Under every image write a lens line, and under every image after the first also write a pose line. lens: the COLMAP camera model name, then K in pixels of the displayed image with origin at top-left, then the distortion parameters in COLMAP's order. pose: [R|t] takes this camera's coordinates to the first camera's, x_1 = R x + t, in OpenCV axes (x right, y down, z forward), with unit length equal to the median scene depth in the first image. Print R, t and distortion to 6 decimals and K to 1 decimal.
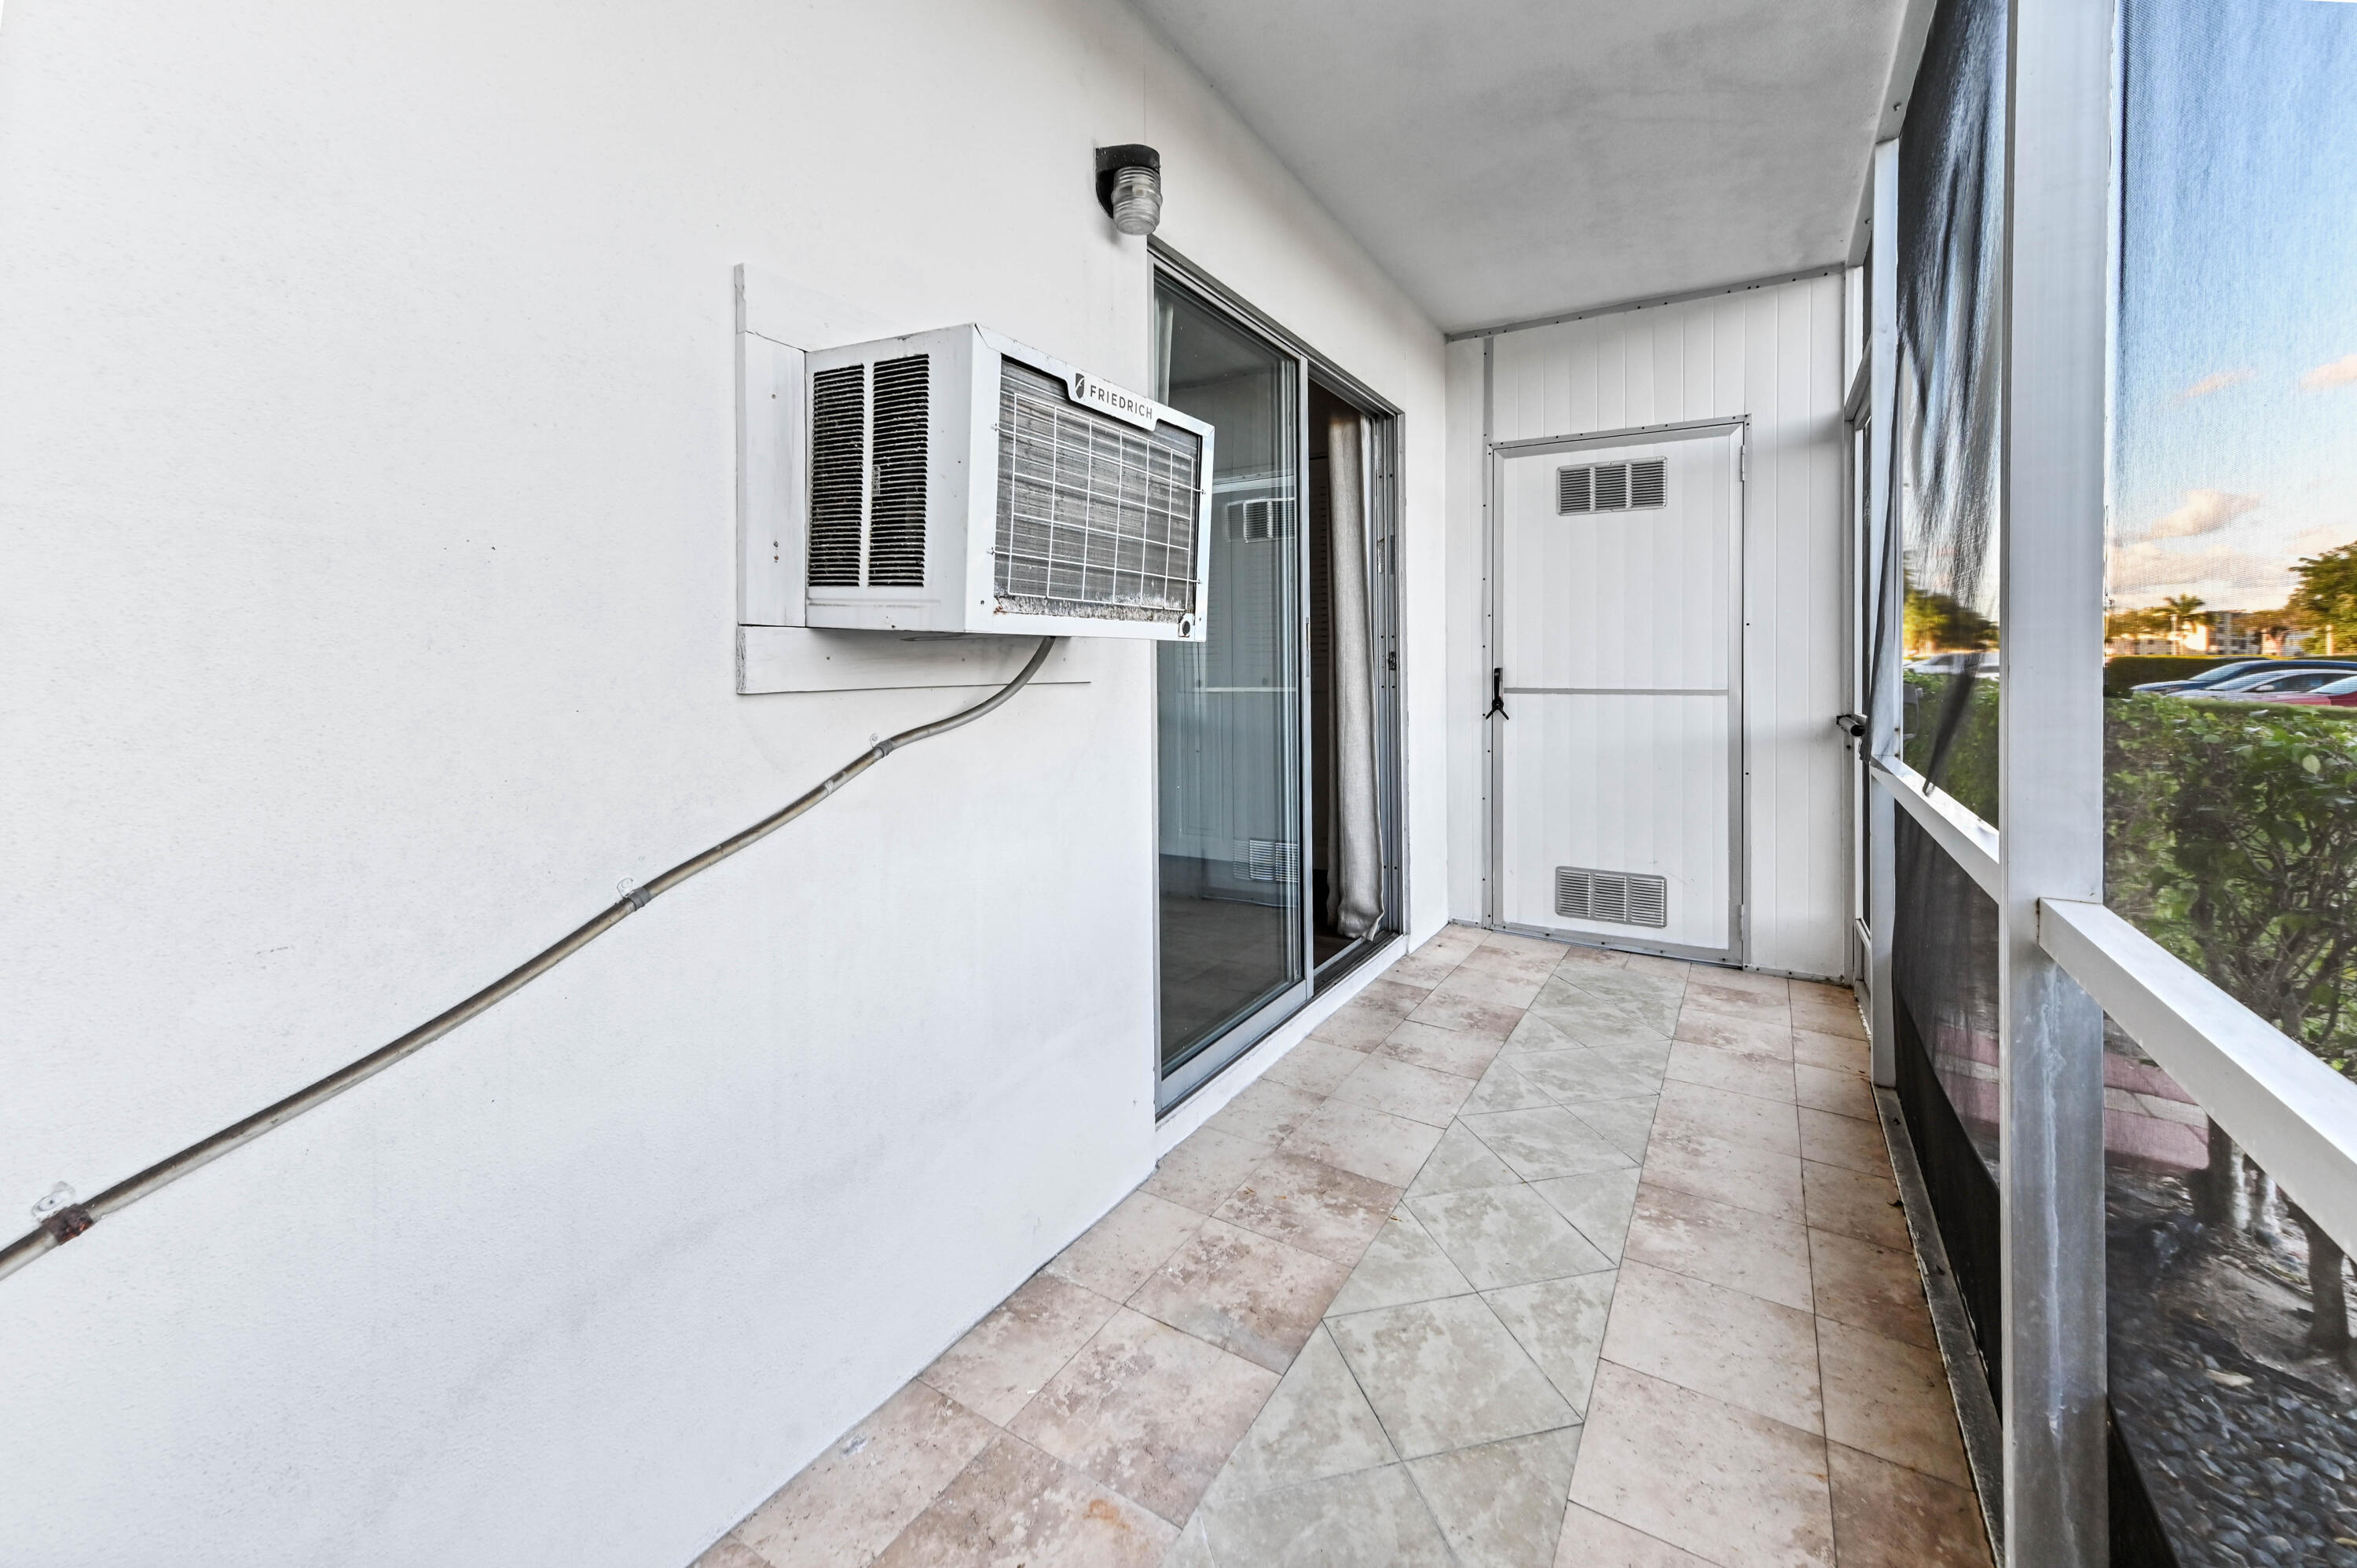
lens RADIAL K [[975.1, 0, 1191.2], [0, 975.1, 672.6], [0, 0, 1]] dist [0.012714, 0.000097]
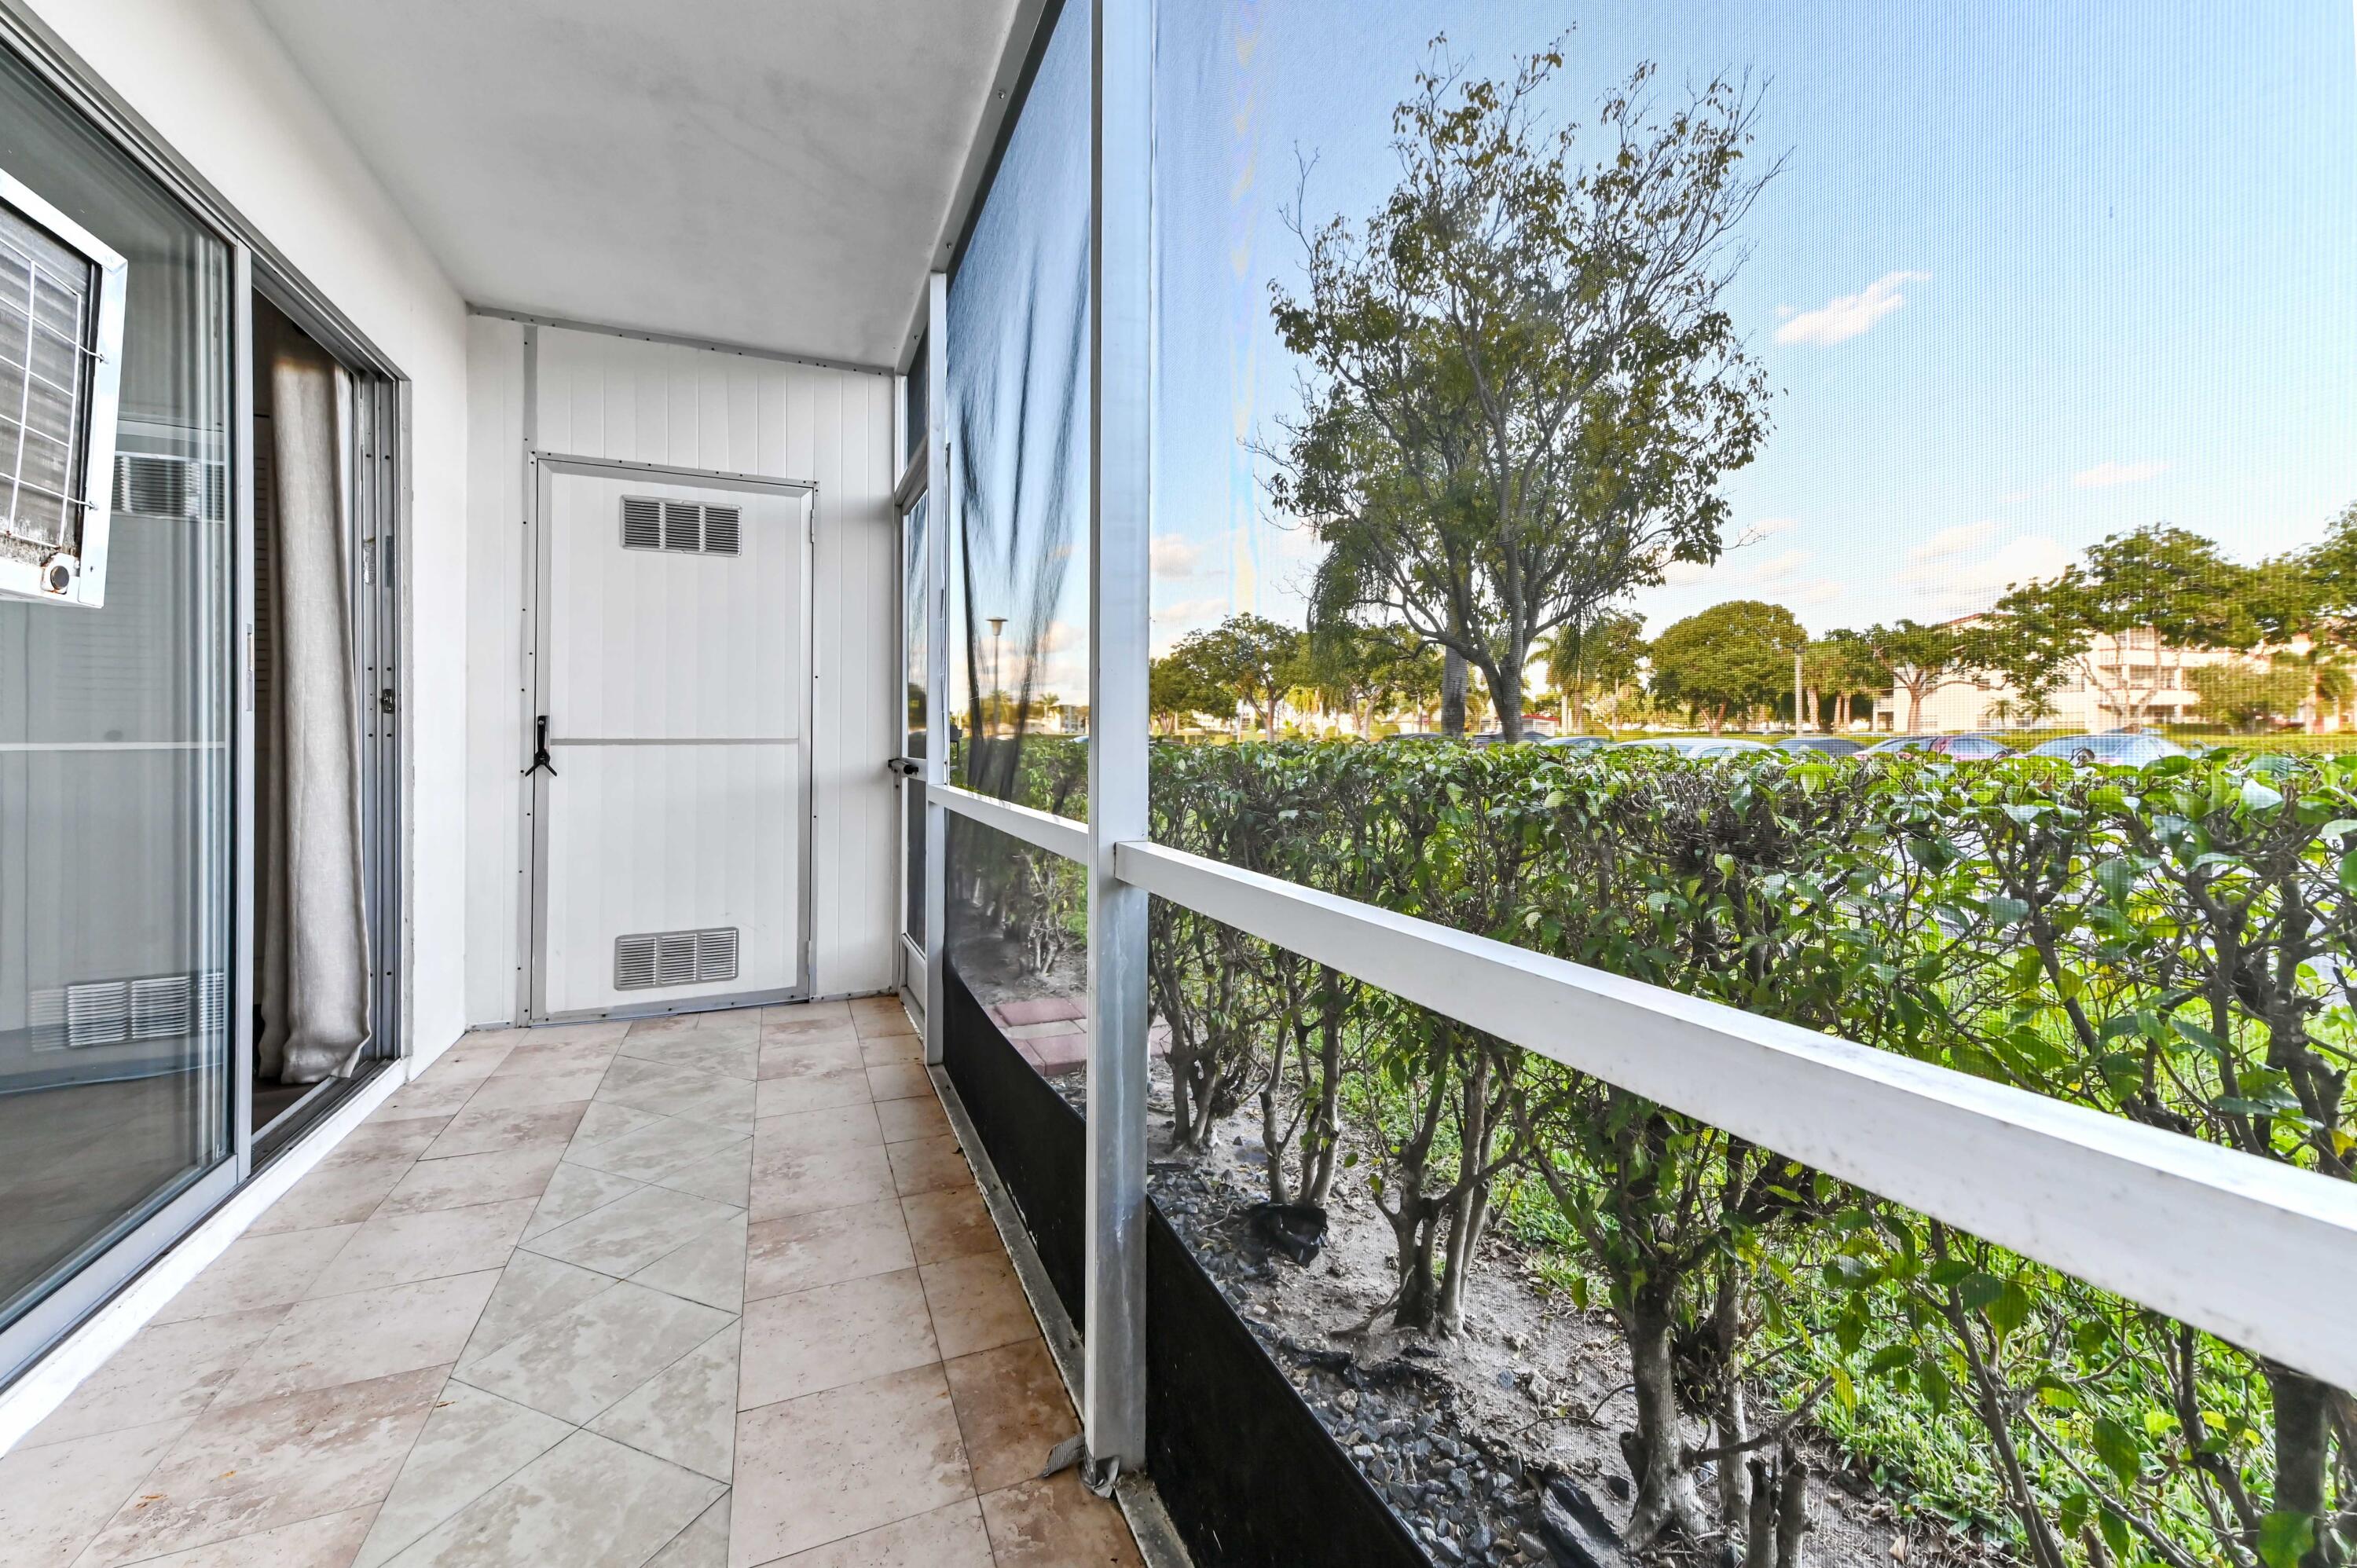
lens RADIAL K [[954.4, 0, 1209.8], [0, 954.4, 732.4], [0, 0, 1]] dist [0.013742, -0.000219]
pose [[0.579436, 0.005359, 0.815000, -0.048368], [0.007803, 0.999896, -0.012122, 0.036222], [-0.814981, 0.013383, 0.579334, 0.052993]]
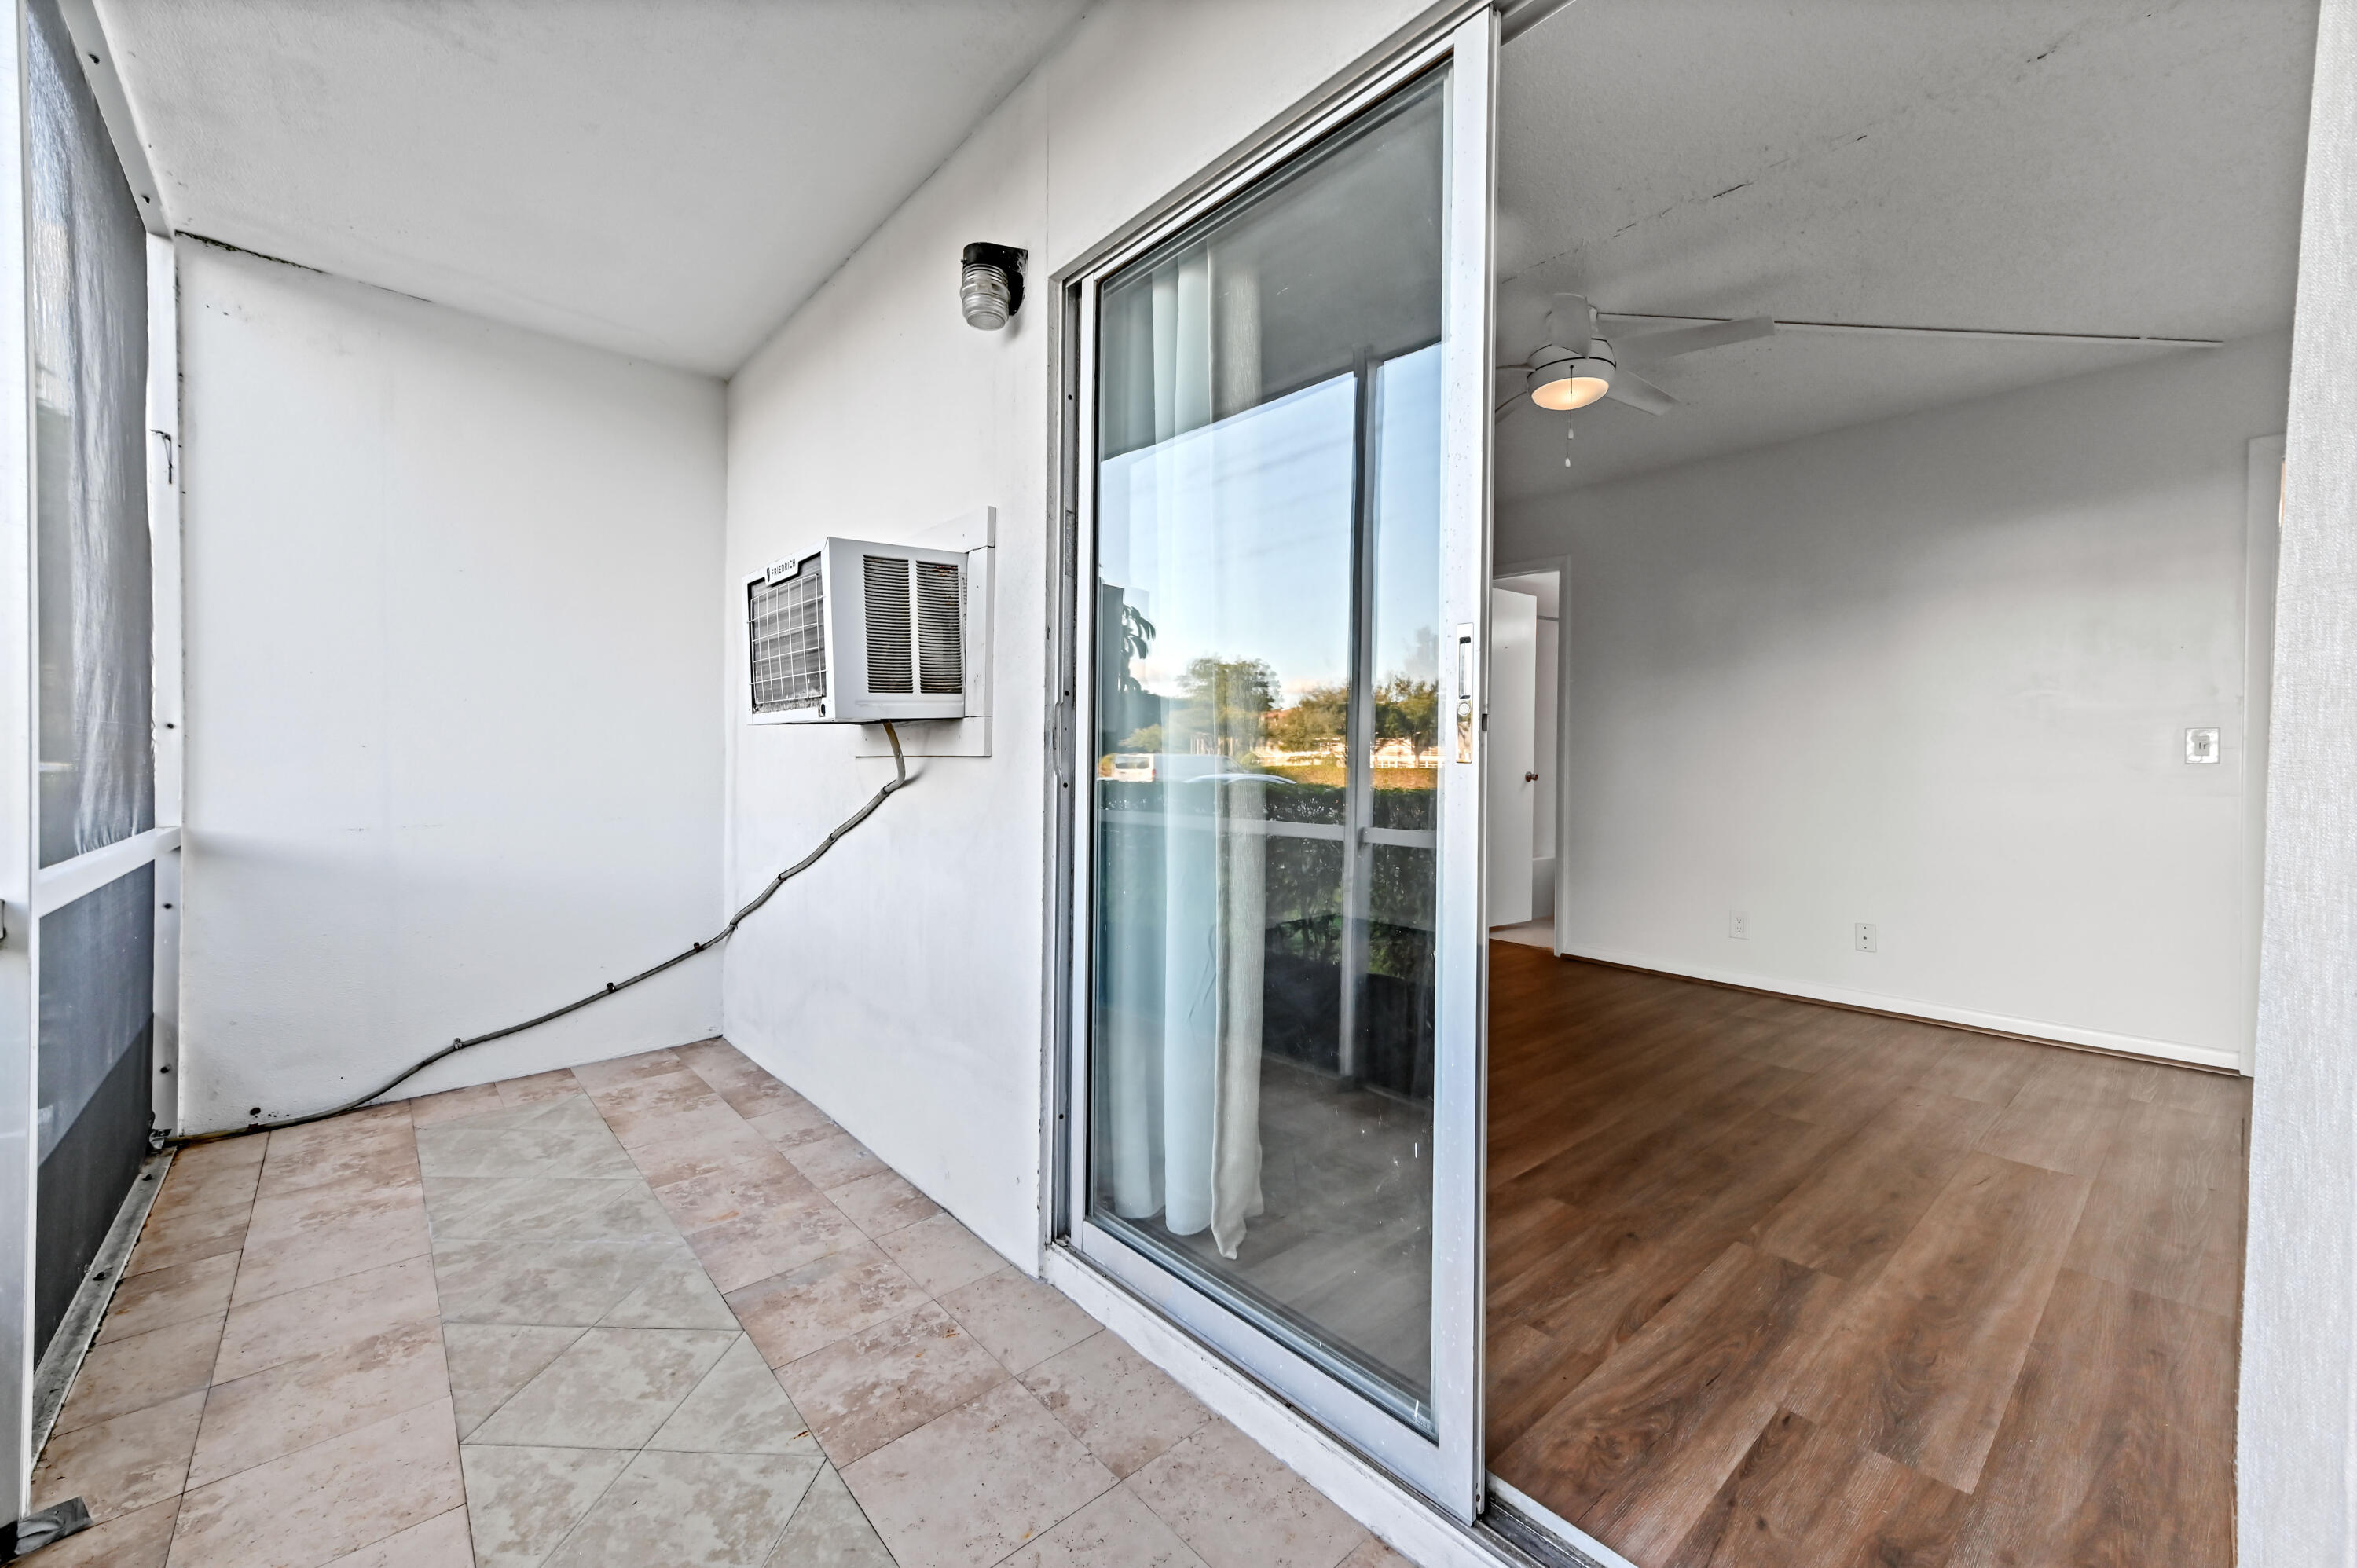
lens RADIAL K [[933.5, 0, 1182.4], [0, 933.5, 751.8], [0, 0, 1]] dist [0.012394, 0.000304]
pose [[-0.319220, -0.009283, -0.947635, 0.631131], [-0.018749, 0.999818, -0.003479, 0.003671], [0.947495, 0.016656, -0.319336, 1.152763]]
